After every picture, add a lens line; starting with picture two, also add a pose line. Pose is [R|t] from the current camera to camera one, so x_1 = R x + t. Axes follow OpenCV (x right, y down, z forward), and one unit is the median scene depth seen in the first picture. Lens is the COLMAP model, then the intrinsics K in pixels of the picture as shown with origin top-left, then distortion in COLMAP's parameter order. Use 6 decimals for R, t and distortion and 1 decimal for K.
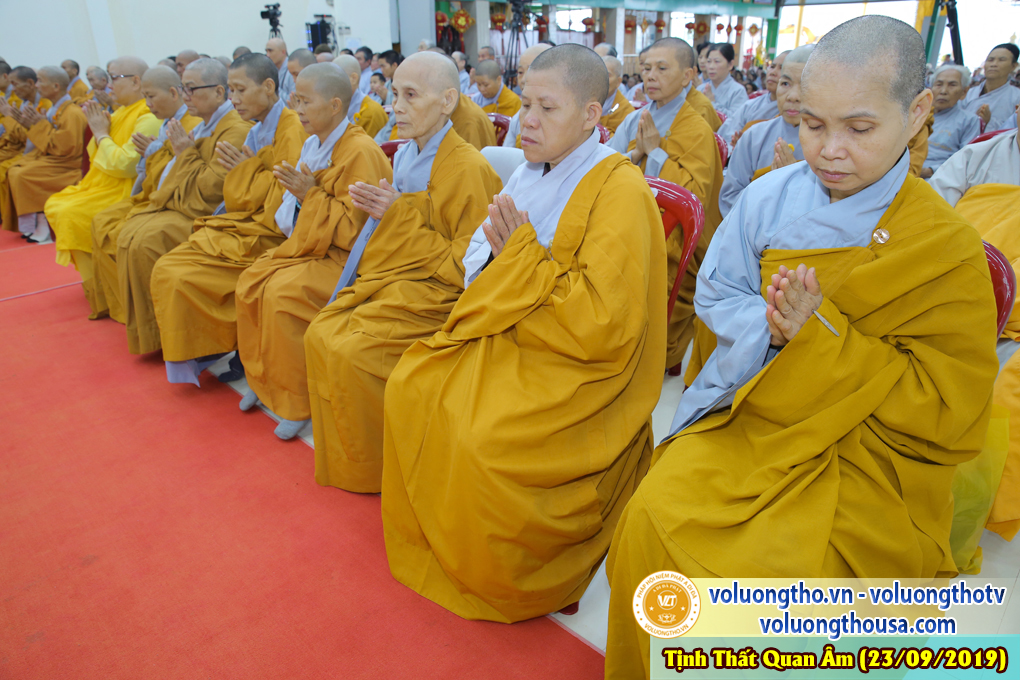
lens RADIAL K [[729.4, 0, 512.0], [0, 729.4, 331.4], [0, 0, 1]] dist [-0.098581, 0.072686]
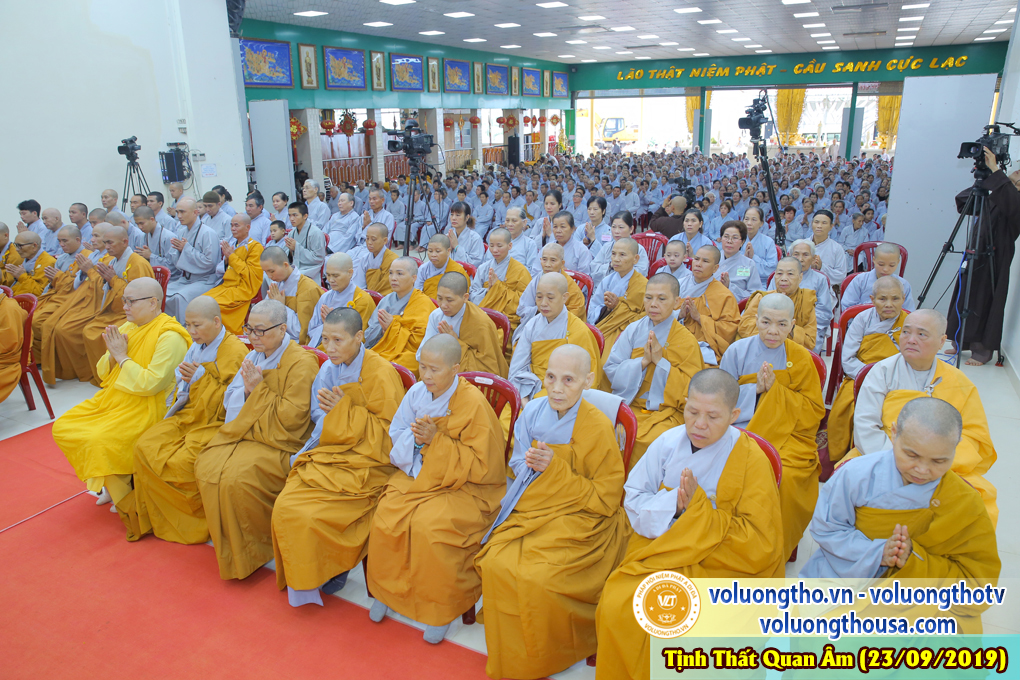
lens RADIAL K [[729.4, 0, 538.7], [0, 729.4, 326.8], [0, 0, 1]] dist [-0.098581, 0.072686]
pose [[0.953293, -0.083452, 0.290288, -0.383012], [0.112051, 0.990205, -0.083304, -0.215316], [-0.280493, 0.111941, 0.953306, -0.211700]]
